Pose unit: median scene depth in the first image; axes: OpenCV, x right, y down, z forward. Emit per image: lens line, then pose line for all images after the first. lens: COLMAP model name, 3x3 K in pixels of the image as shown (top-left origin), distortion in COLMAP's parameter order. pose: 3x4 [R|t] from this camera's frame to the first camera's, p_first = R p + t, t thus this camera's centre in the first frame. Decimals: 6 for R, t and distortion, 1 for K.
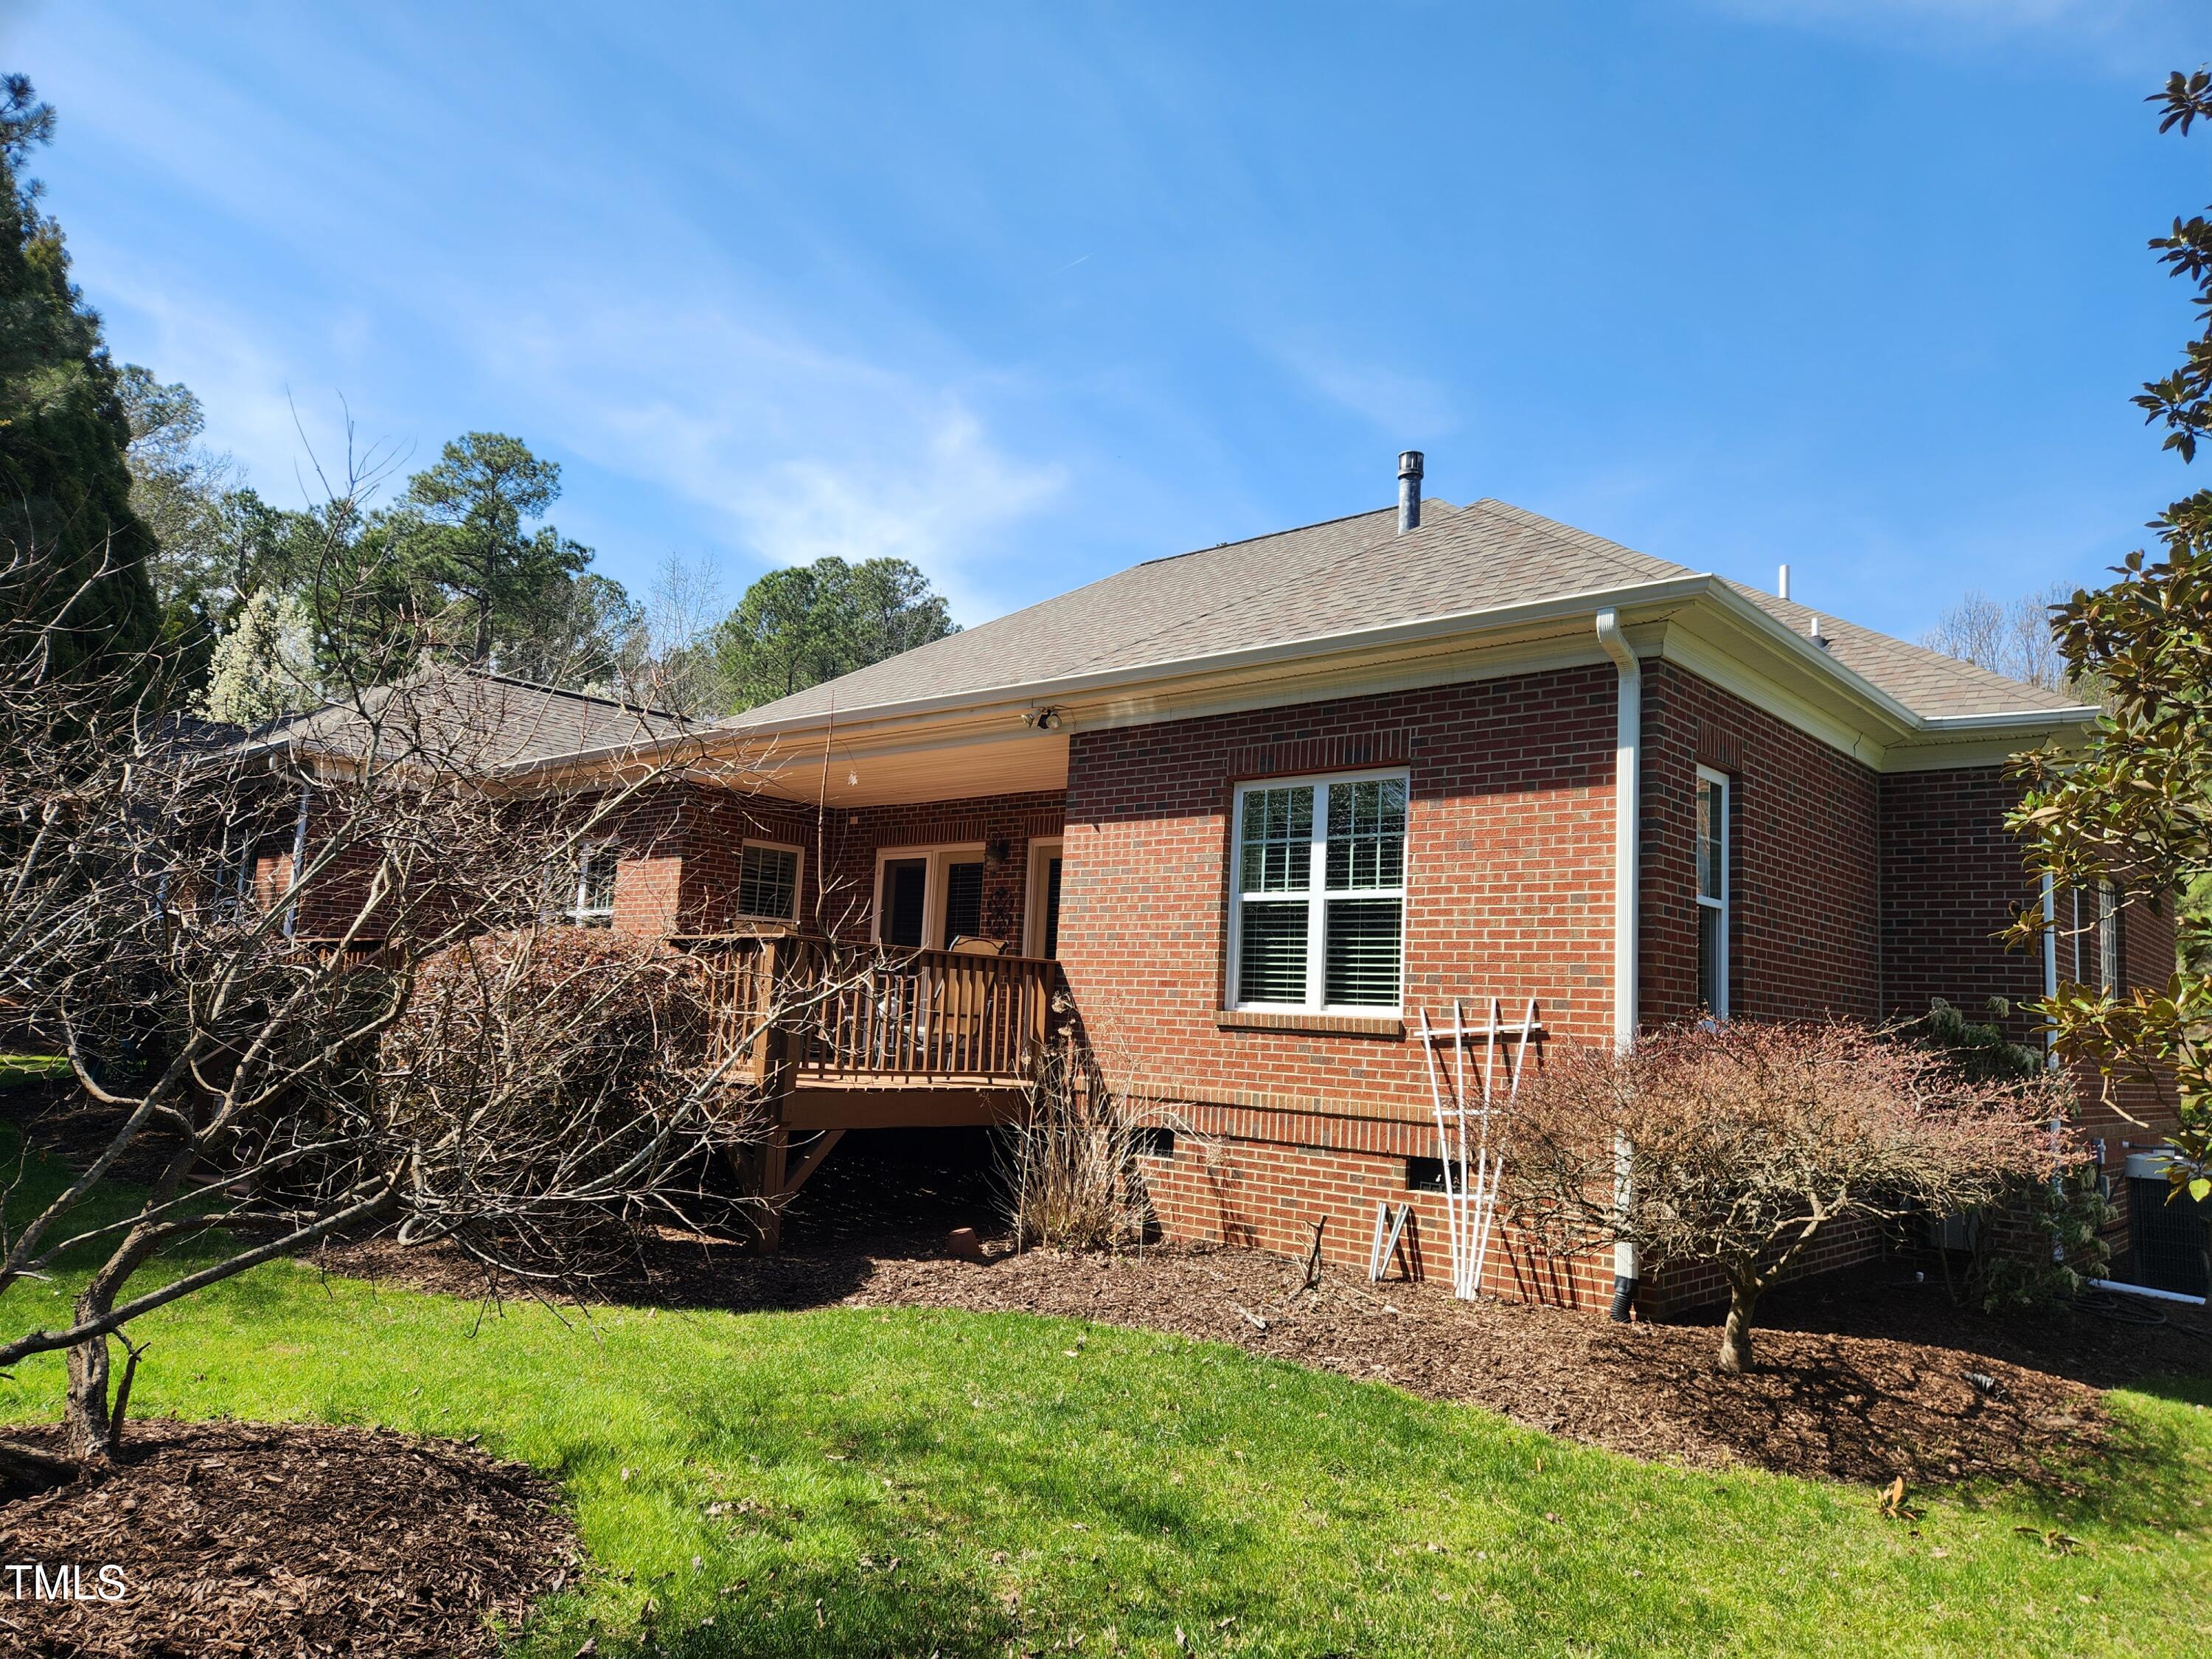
lens RADIAL K [[1486.6, 0, 1124.3], [0, 1486.6, 830.0], [0, 0, 1]] dist [0.071033, -0.070174]
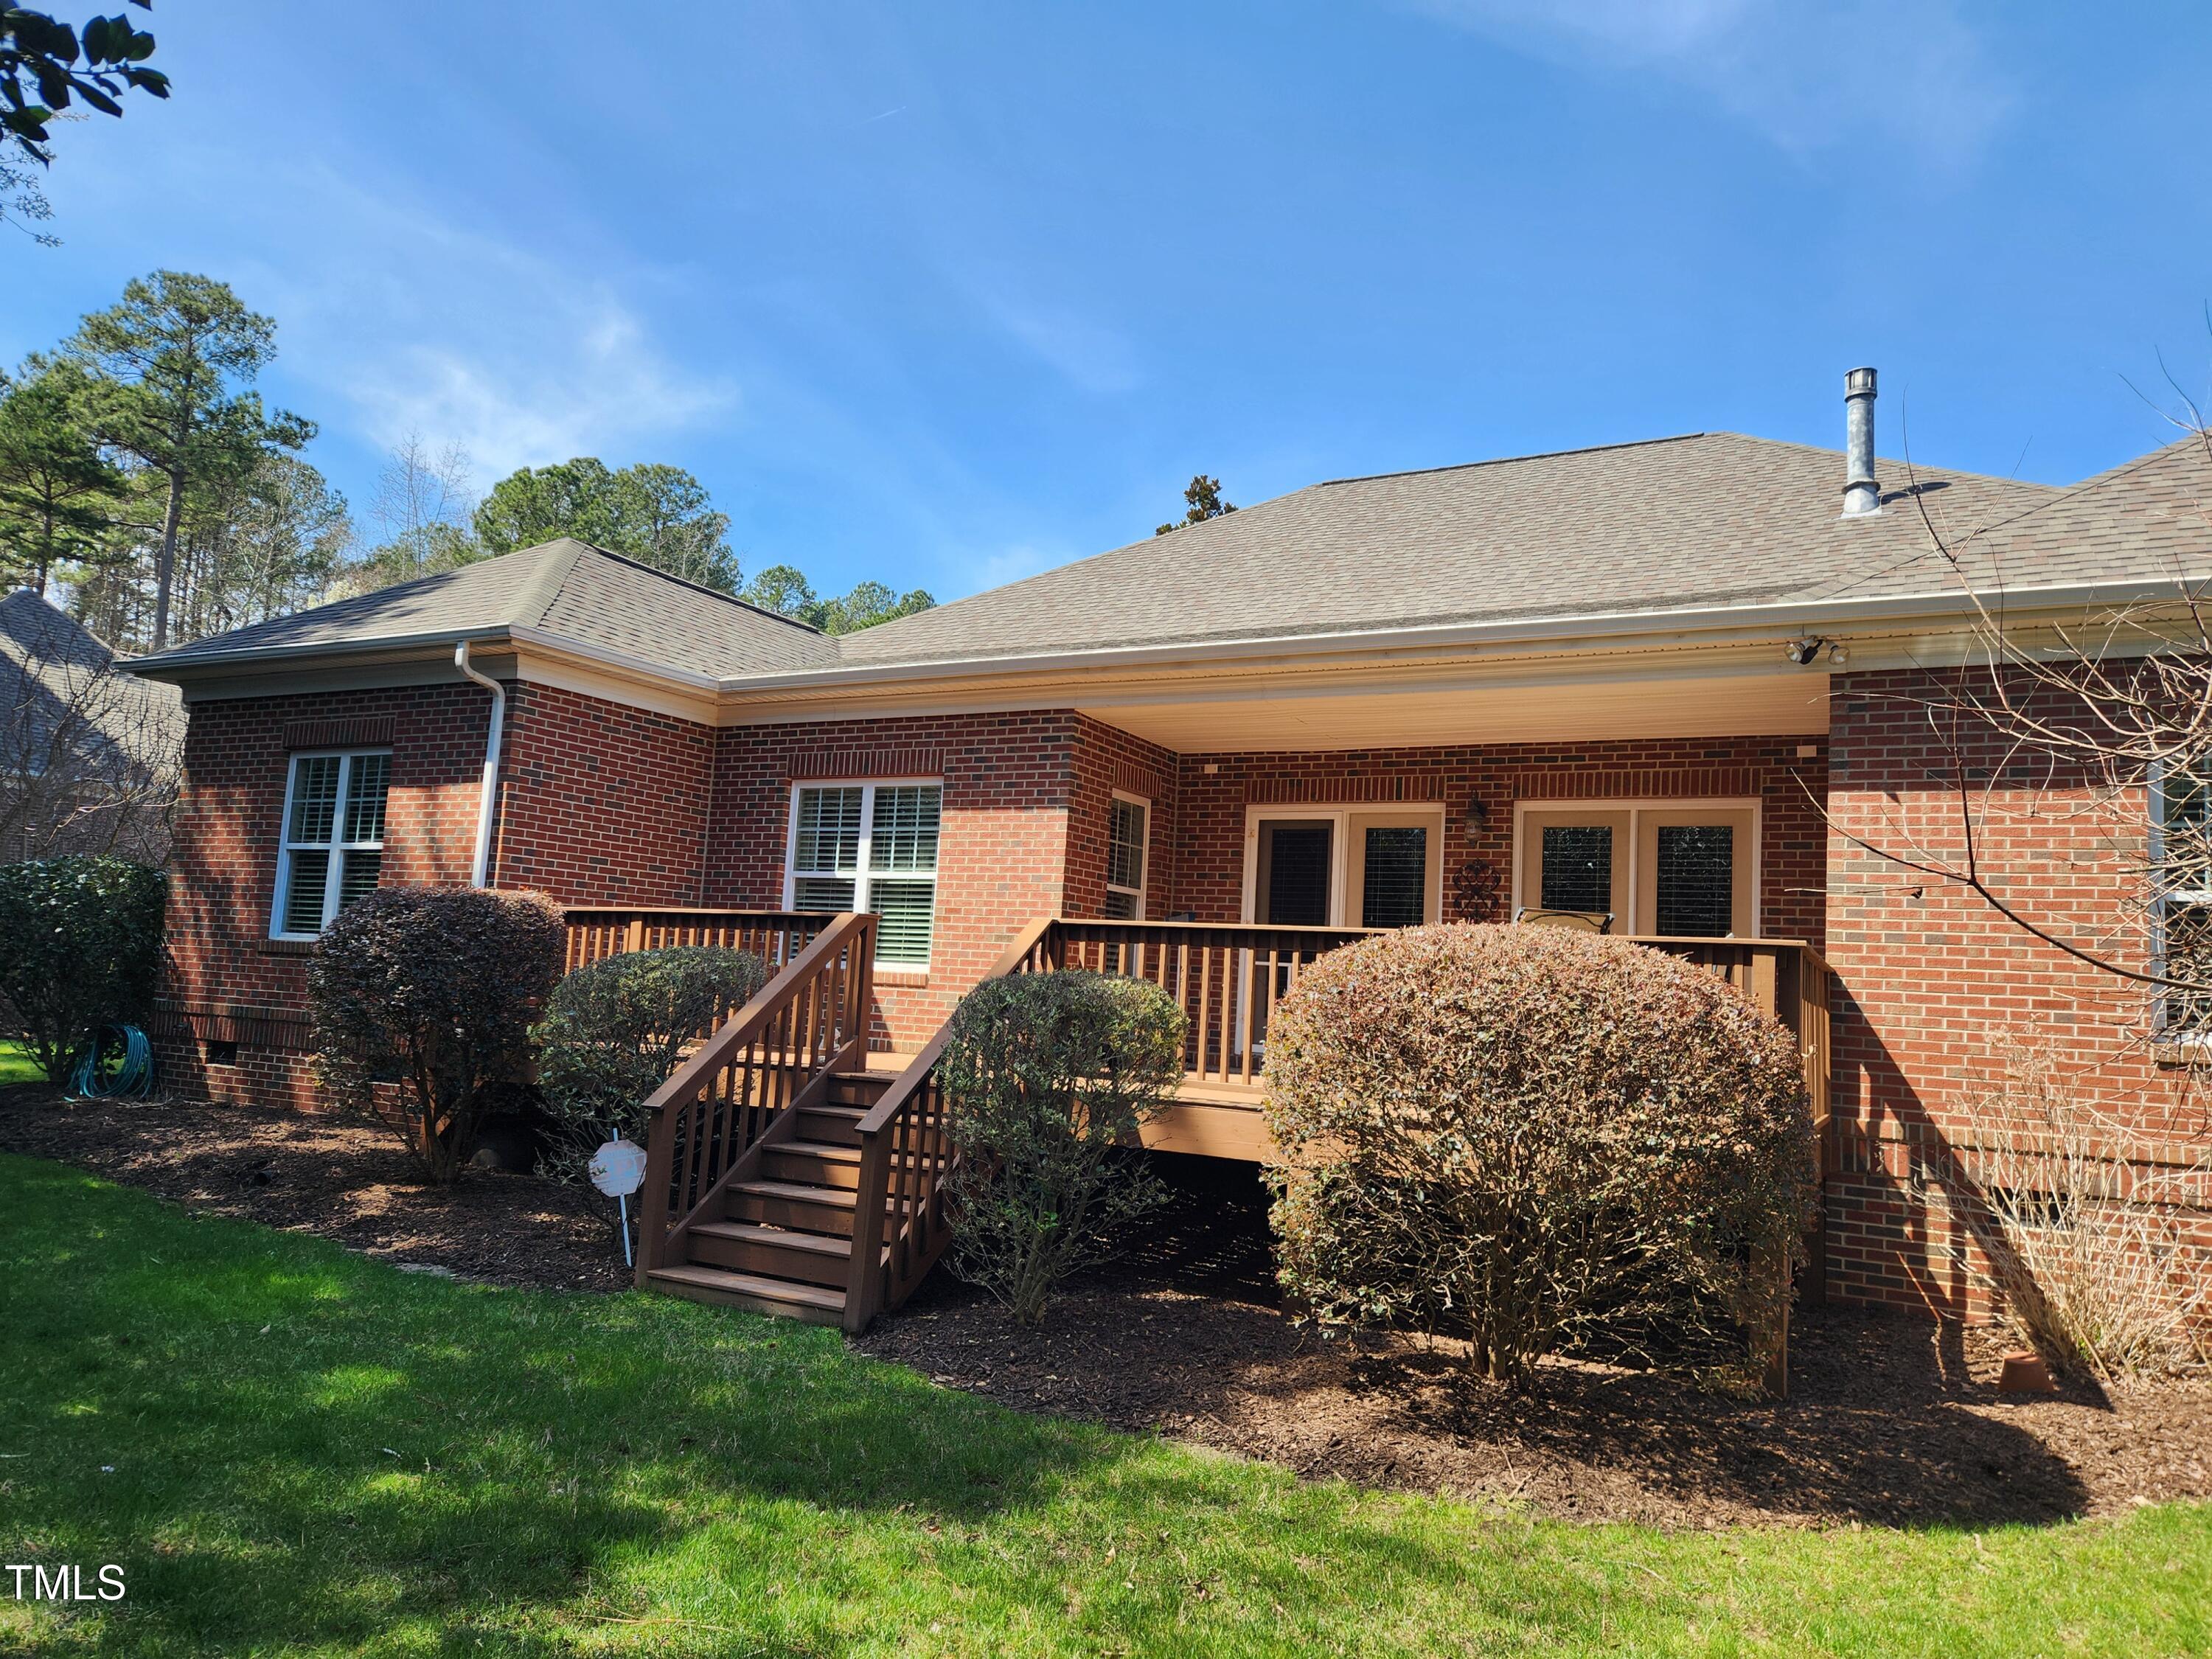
lens RADIAL K [[1486.6, 0, 1124.3], [0, 1486.6, 830.0], [0, 0, 1]] dist [0.071033, -0.070174]
pose [[0.972910, 0.029232, 0.229329, -0.103796], [-0.036705, 0.998923, 0.028385, 0.001407], [-0.228252, -0.036034, 0.972935, 0.058898]]
